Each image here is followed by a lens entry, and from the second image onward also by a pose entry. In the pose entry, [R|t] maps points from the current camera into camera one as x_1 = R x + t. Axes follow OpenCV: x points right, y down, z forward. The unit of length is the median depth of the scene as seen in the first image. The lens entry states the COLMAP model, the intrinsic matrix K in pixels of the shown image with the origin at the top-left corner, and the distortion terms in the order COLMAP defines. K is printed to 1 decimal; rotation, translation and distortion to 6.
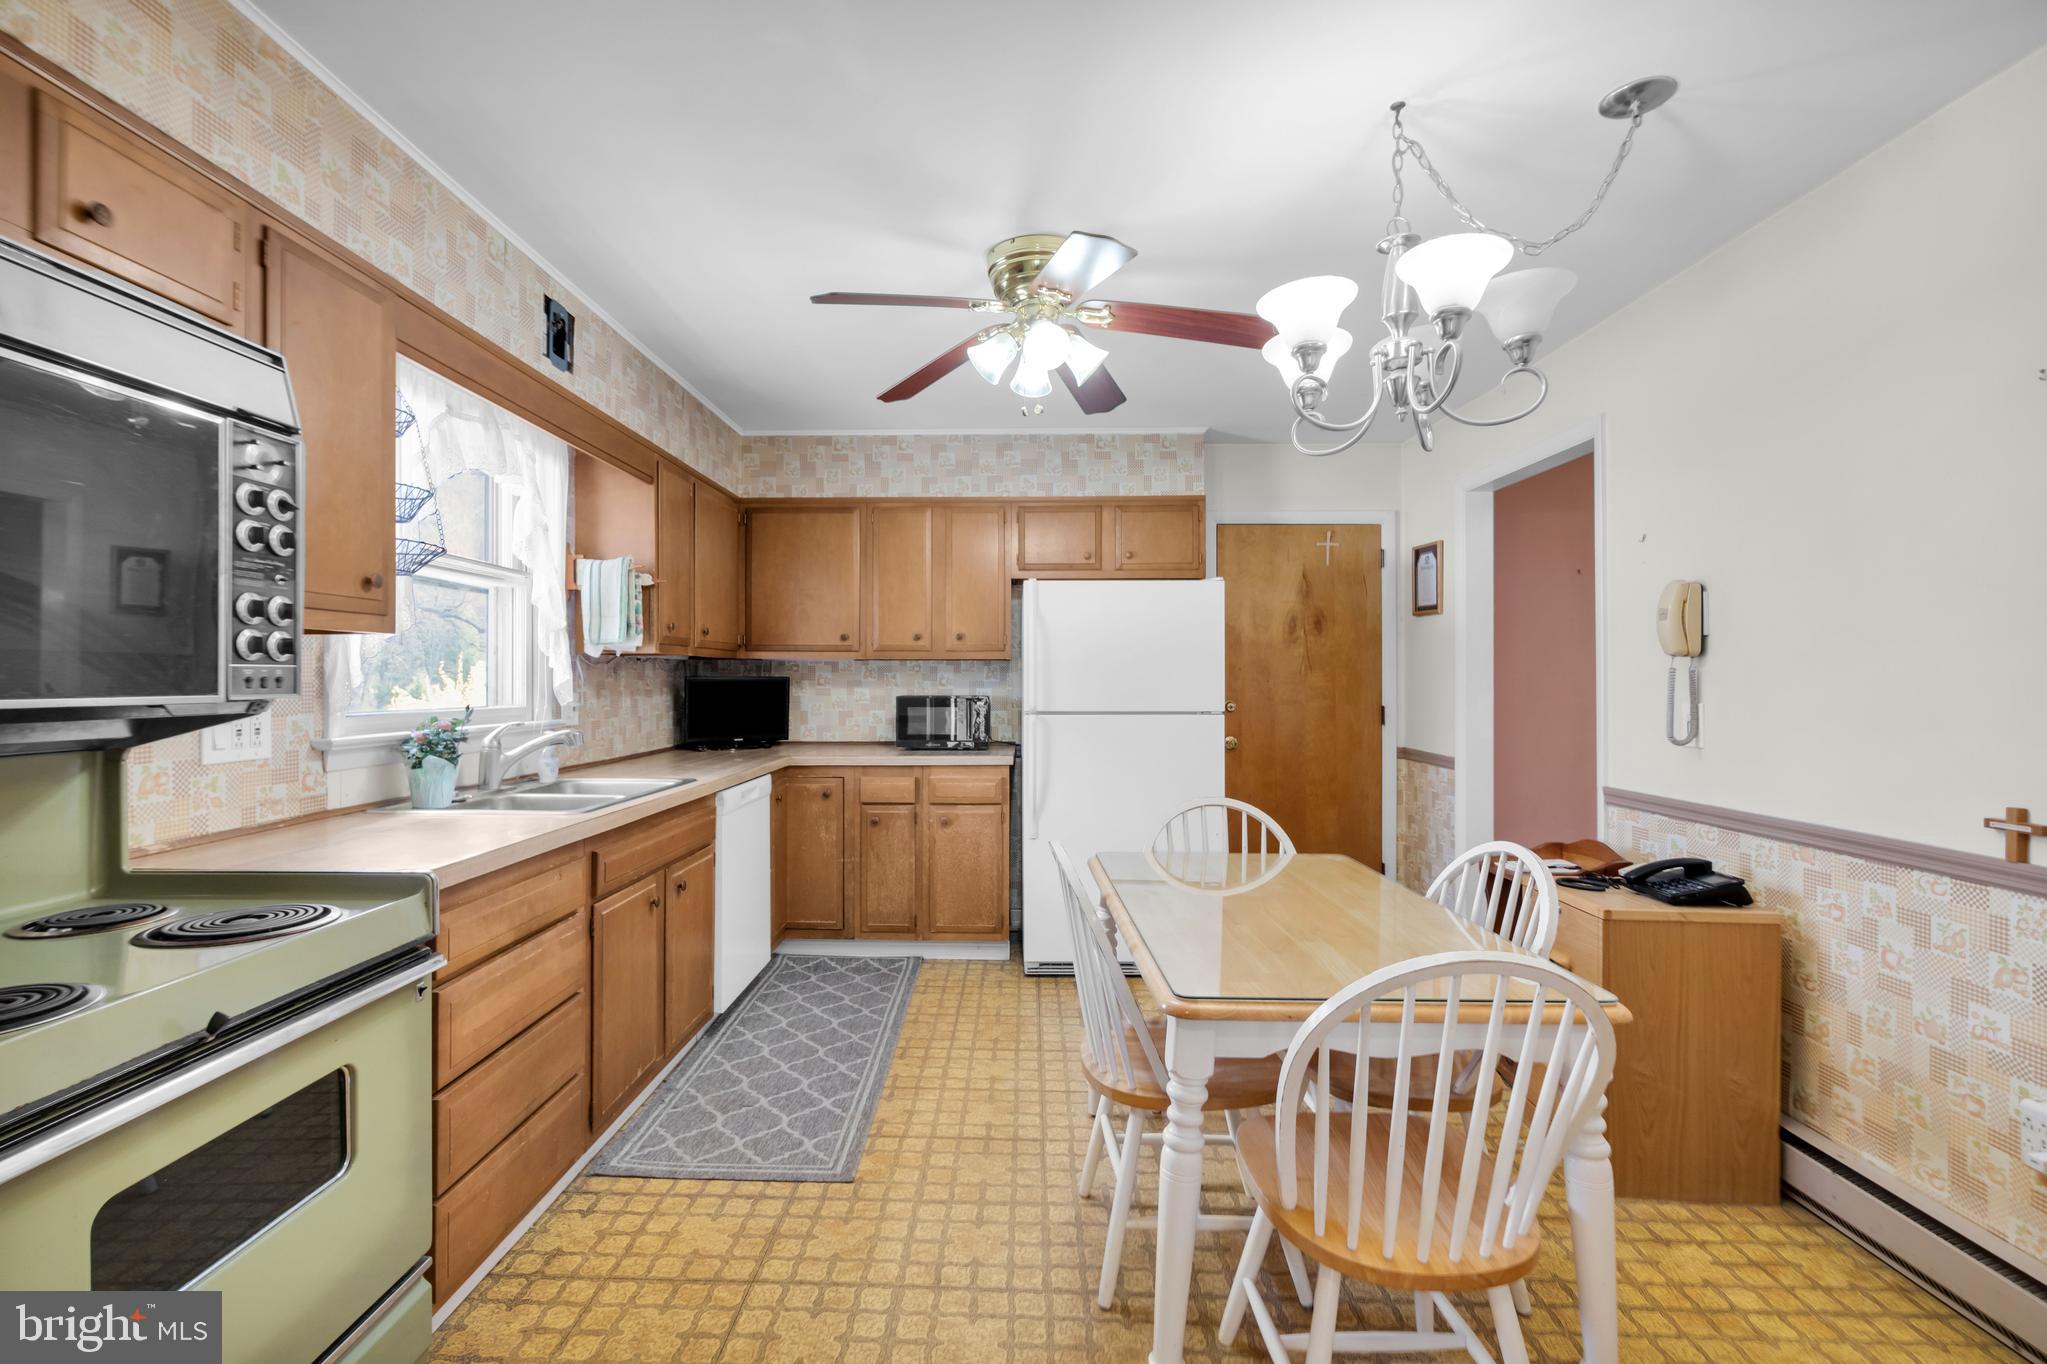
lens RADIAL K [[895.5, 0, 1012.8], [0, 895.5, 674.4], [0, 0, 1]] dist [0.000598, 0.000963]
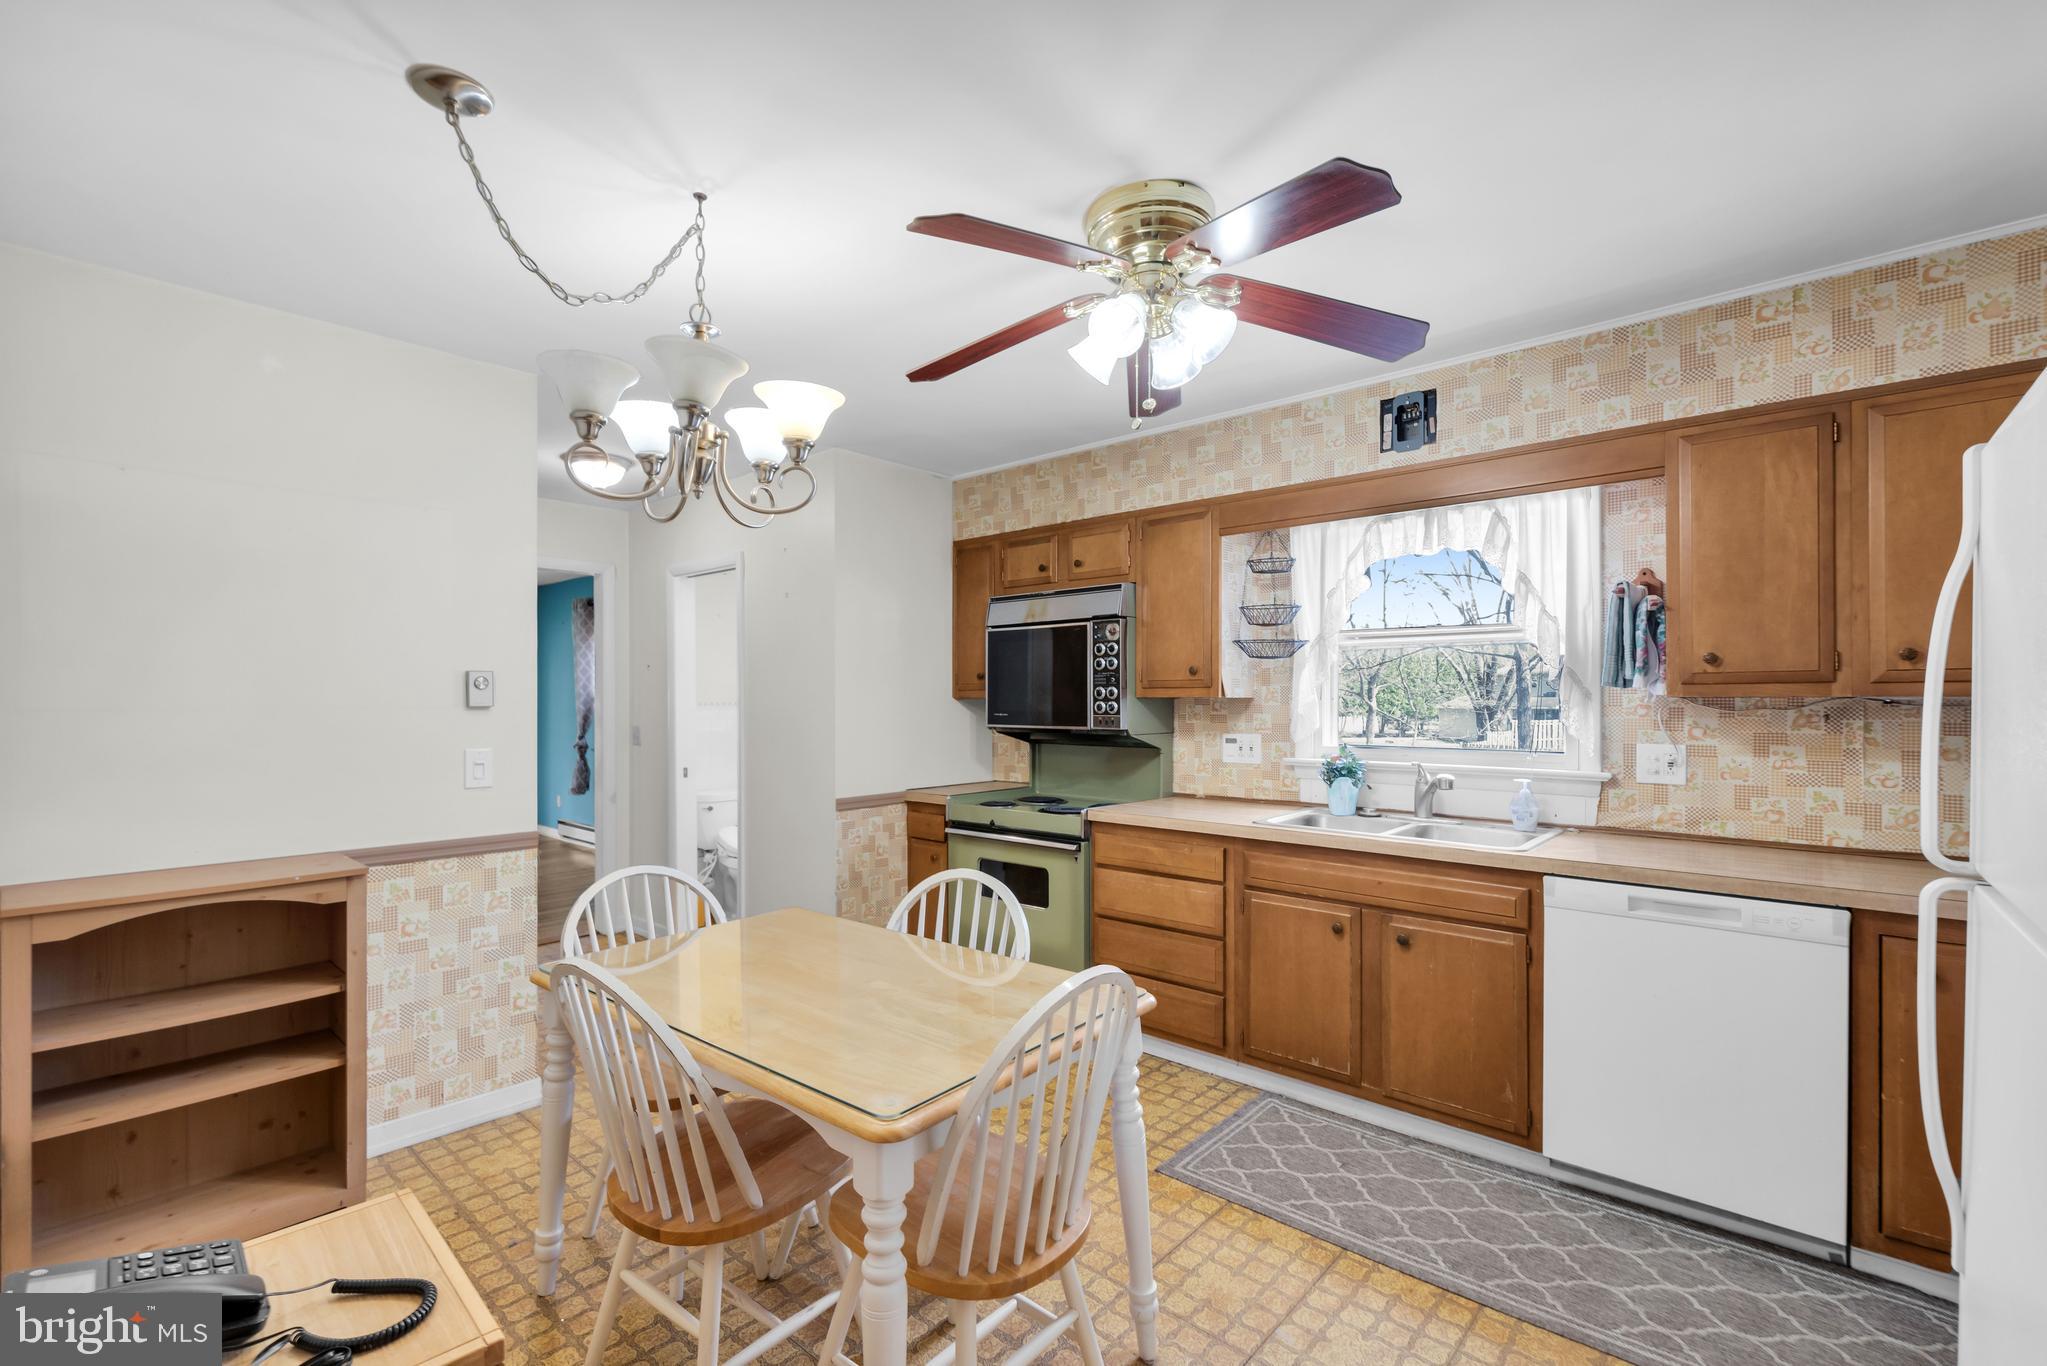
lens RADIAL K [[895.5, 0, 1012.1], [0, 895.5, 701.3], [0, 0, 1]] dist [0.000598, 0.000963]
pose [[-0.641775, -0.001112, -0.766892, 0.901963], [0.003020, 0.999988, -0.003977, -0.030228], [0.766887, -0.004868, -0.641764, 1.769188]]
